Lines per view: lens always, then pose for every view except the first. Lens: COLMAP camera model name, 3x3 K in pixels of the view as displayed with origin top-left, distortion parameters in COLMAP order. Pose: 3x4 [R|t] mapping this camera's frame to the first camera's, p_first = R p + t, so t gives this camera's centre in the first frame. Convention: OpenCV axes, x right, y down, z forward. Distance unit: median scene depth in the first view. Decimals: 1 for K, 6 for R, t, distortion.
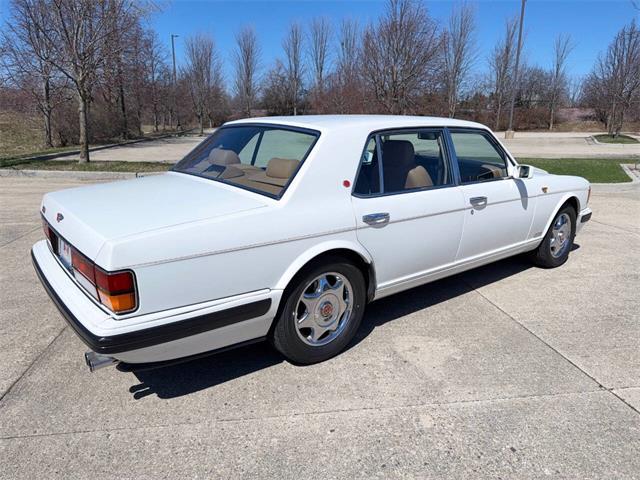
lens RADIAL K [[448.0, 0, 321.7], [0, 448.0, 241.7], [0, 0, 1]] dist [0.039842, -0.049700]
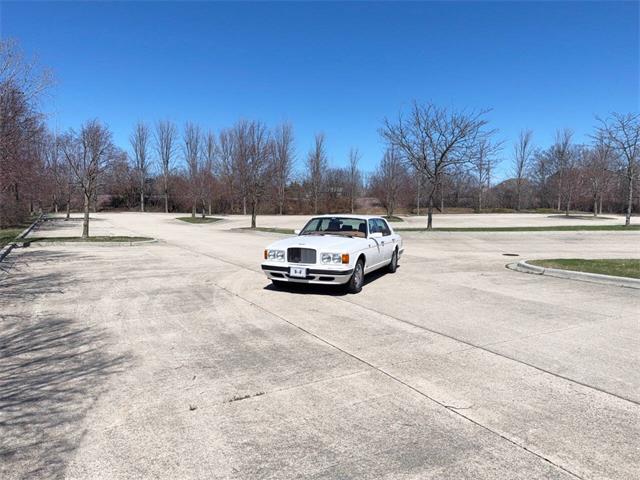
lens RADIAL K [[443.4, 0, 321.7], [0, 443.4, 242.5], [0, 0, 1]] dist [0.069999, -0.085389]
pose [[0.925813, -0.031510, 0.376667, -0.087353], [0.097253, 0.982827, -0.156821, 0.040285], [-0.365257, 0.181819, 0.912978, -0.174462]]
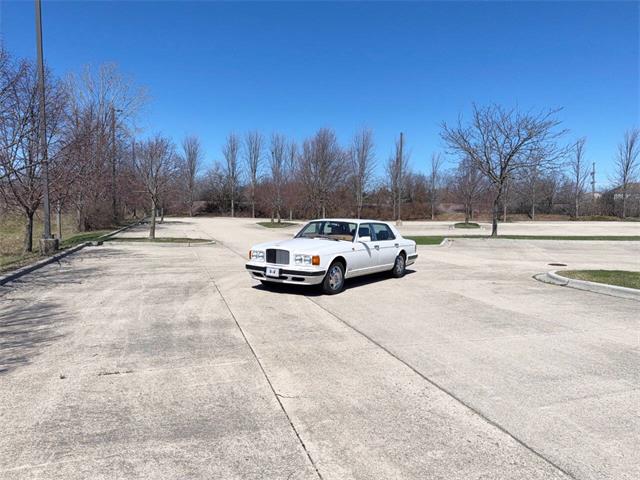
lens RADIAL K [[443.4, 0, 324.2], [0, 443.4, 237.7], [0, 0, 1]] dist [0.069999, -0.085389]
pose [[0.982968, -0.006151, 0.183672, -0.046882], [0.042575, 0.979871, -0.195036, 0.045954], [-0.178775, 0.199535, 0.963445, -0.192816]]
